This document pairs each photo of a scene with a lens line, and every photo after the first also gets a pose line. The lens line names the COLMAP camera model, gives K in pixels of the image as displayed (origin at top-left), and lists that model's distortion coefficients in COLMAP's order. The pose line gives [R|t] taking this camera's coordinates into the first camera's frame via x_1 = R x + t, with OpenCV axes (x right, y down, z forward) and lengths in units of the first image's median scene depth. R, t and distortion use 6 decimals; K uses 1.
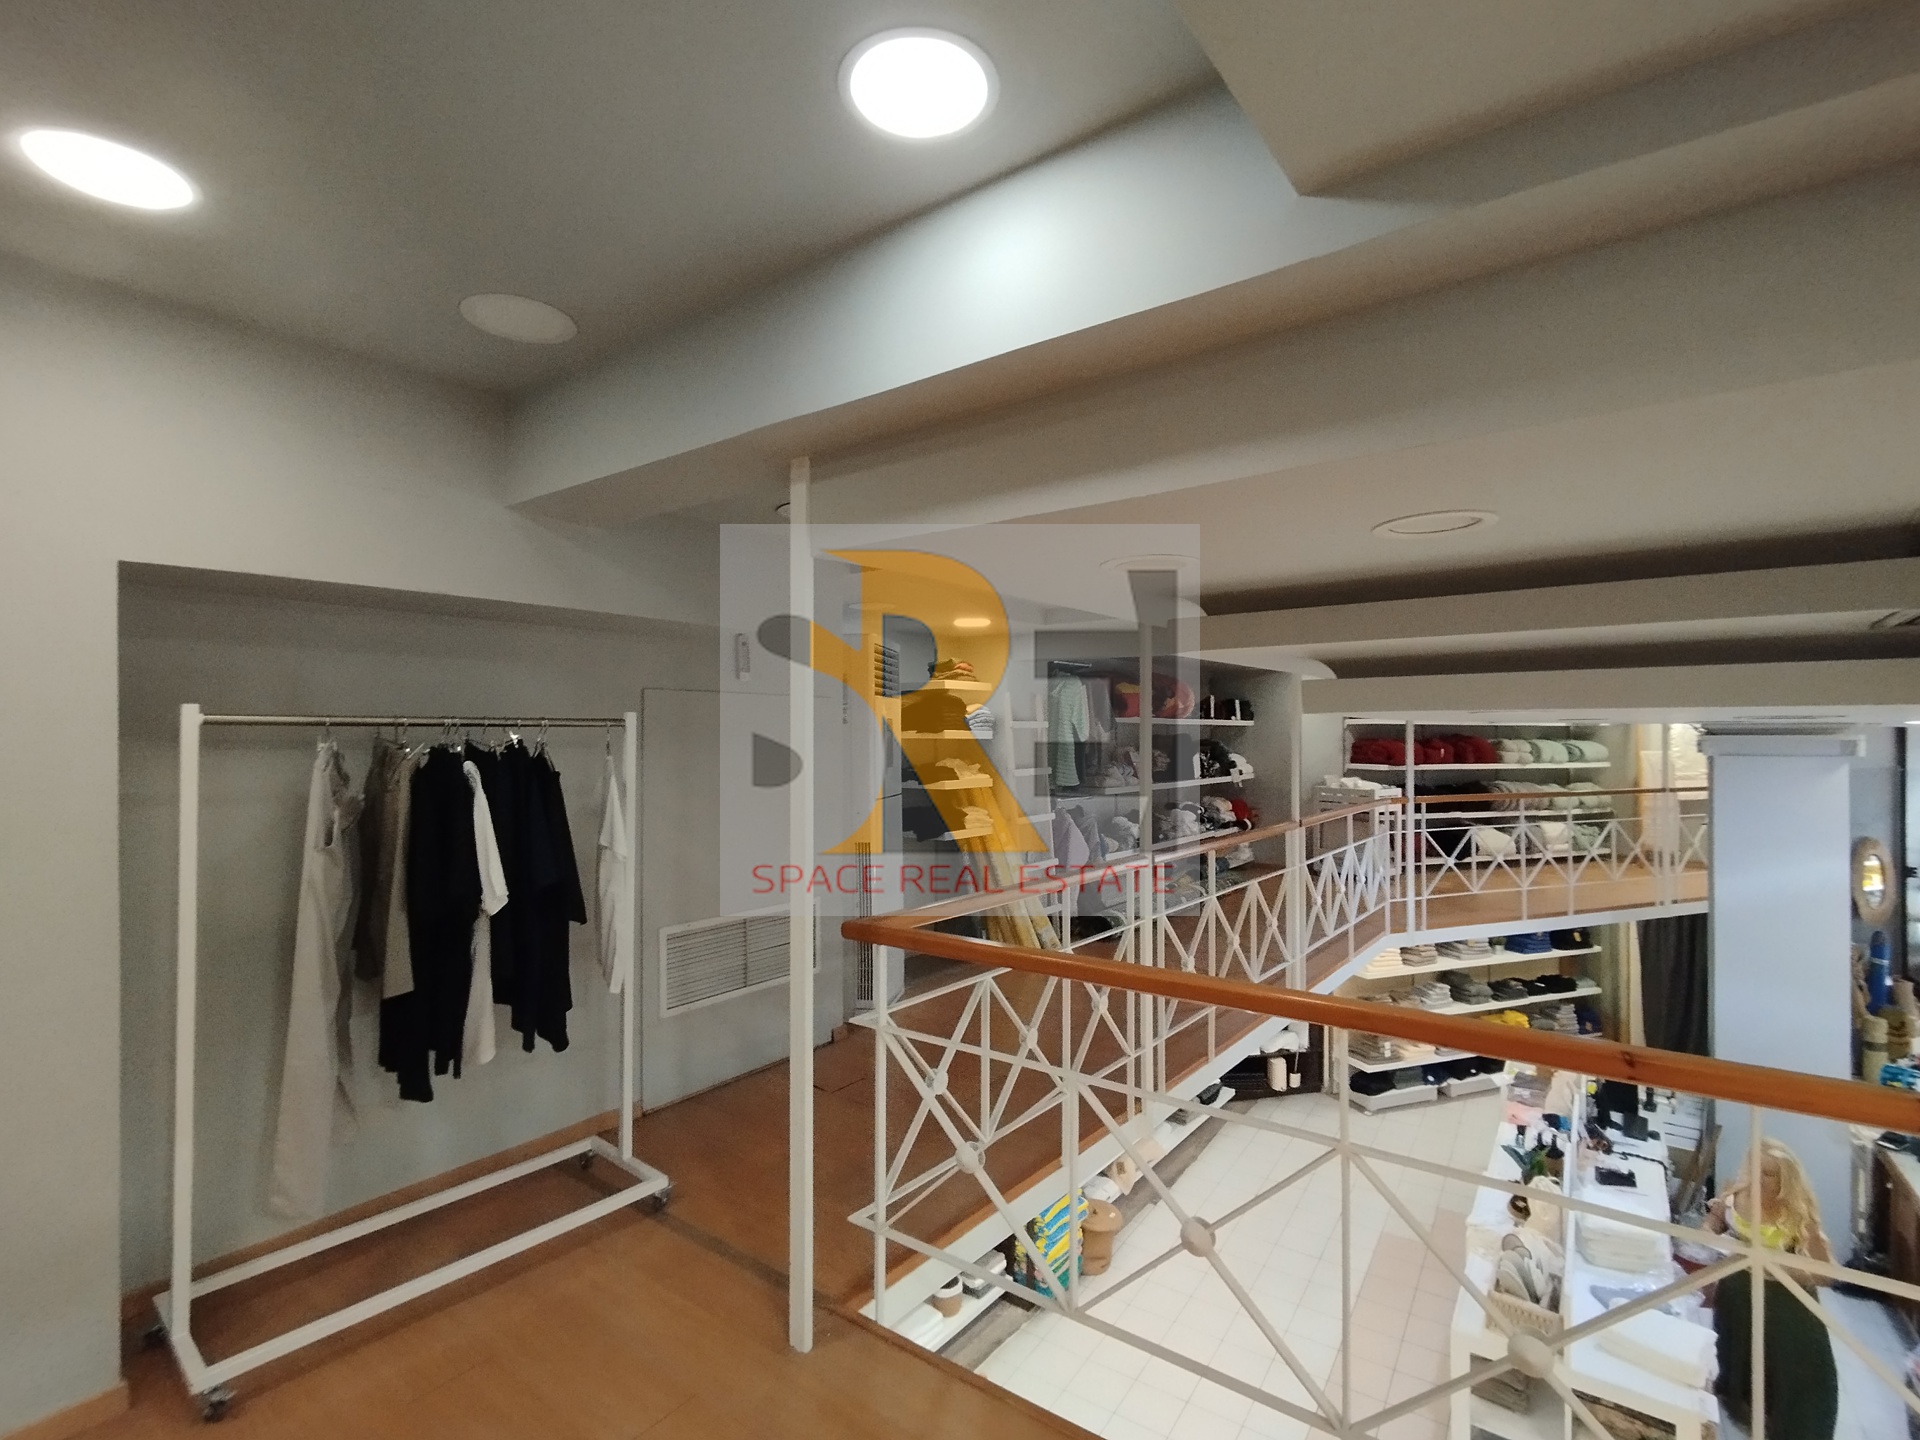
lens RADIAL K [[891.0, 0, 957.0], [0, 891.0, 734.3], [0, 0, 1]] dist [0.010736, -0.004607]
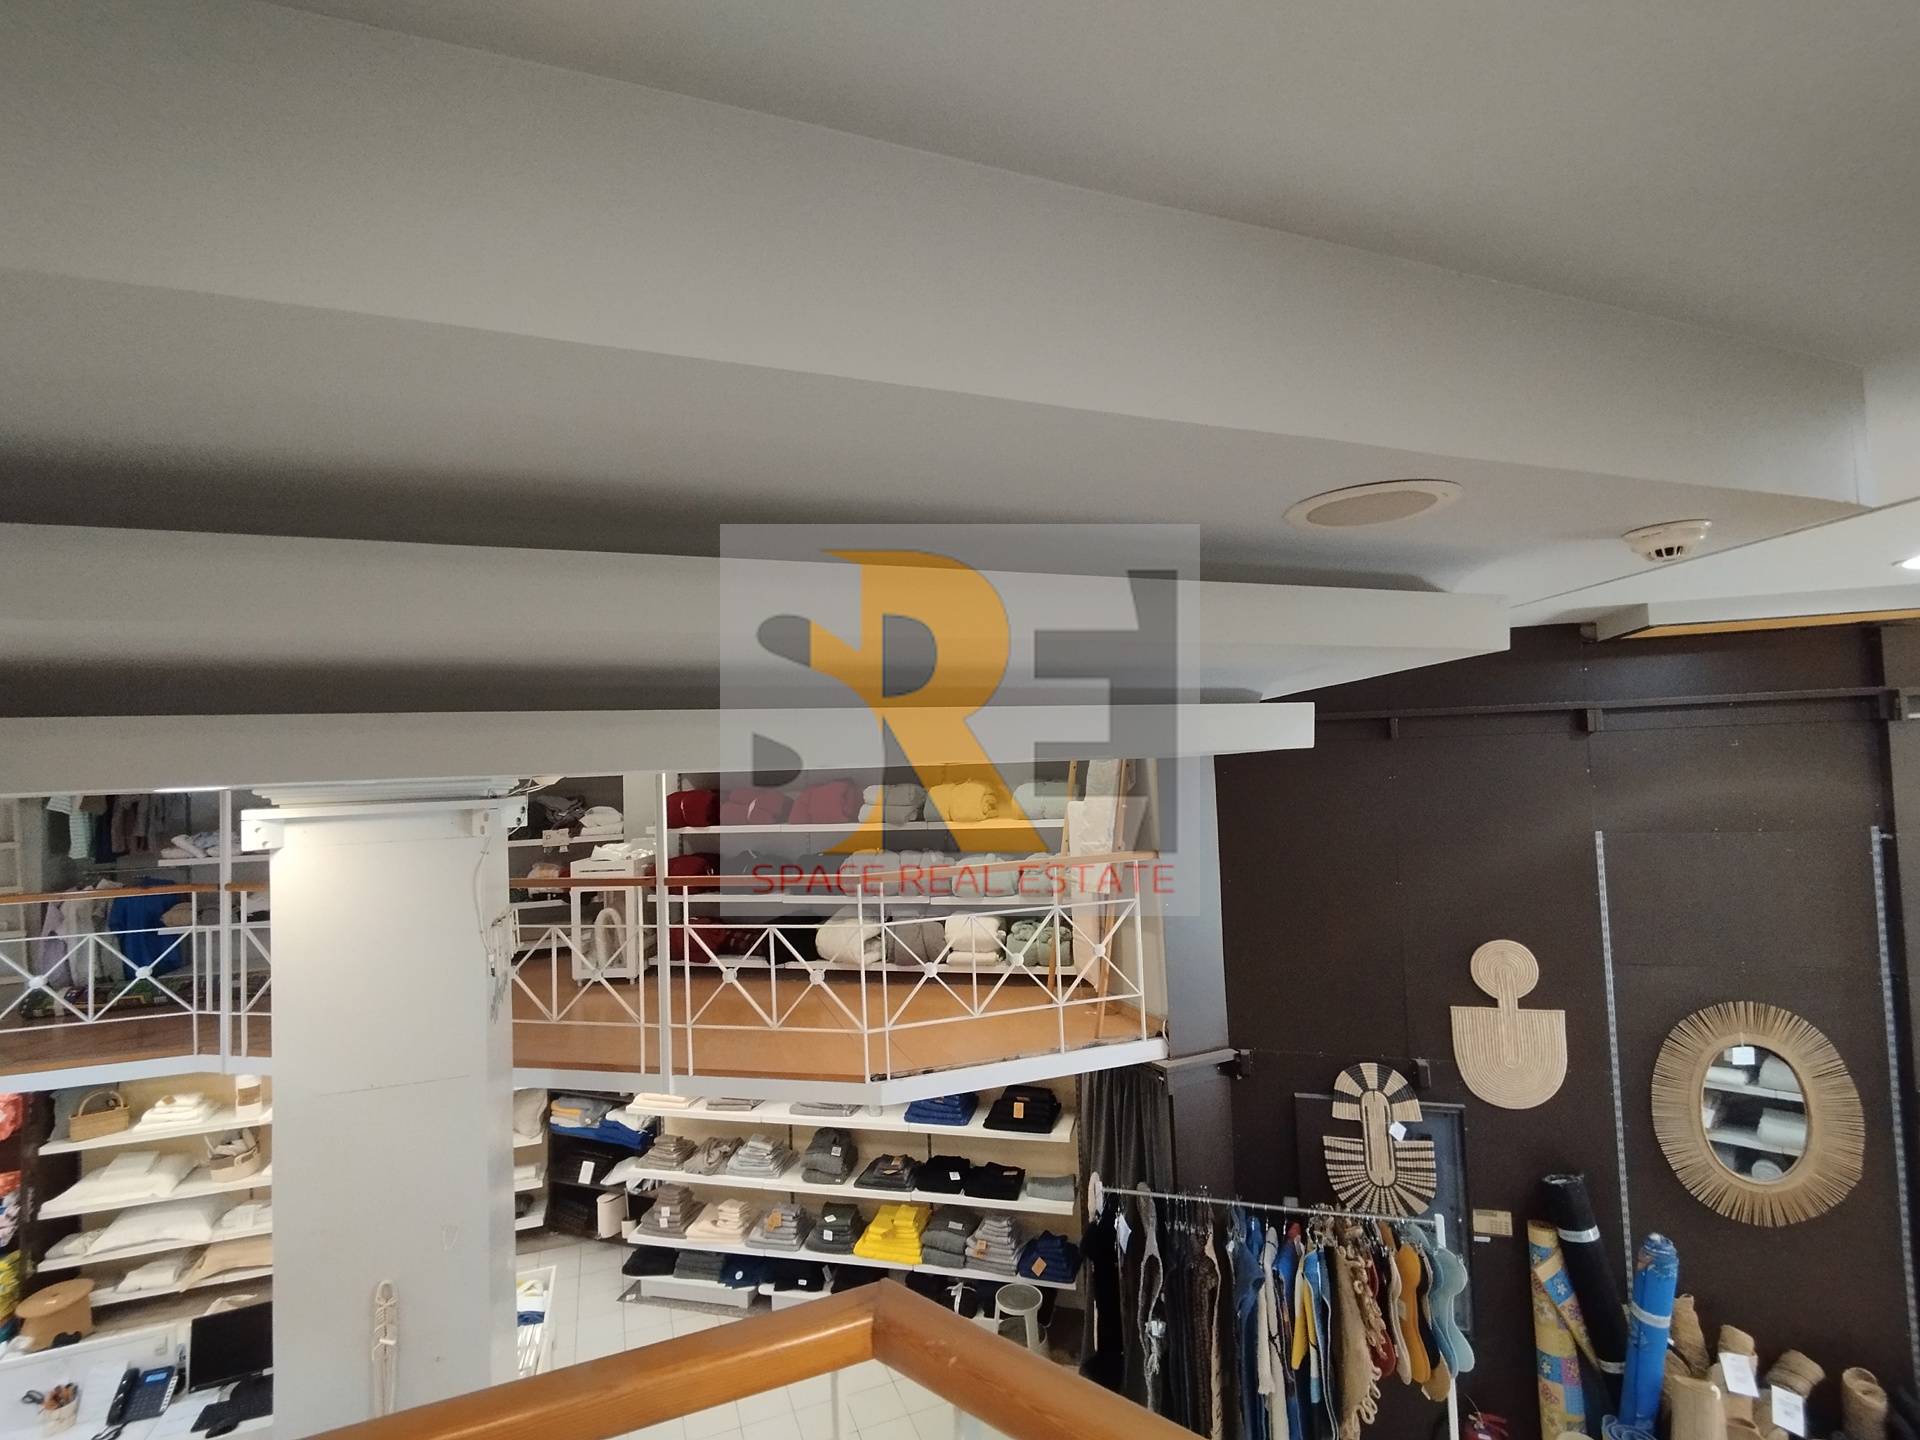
lens RADIAL K [[891.0, 0, 957.0], [0, 891.0, 734.3], [0, 0, 1]] dist [0.010736, -0.004607]
pose [[0.836466, -0.049024, -0.545821, 1.075648], [0.032629, 0.998679, -0.039694, -0.005204], [0.547046, 0.015393, 0.836961, 0.500683]]
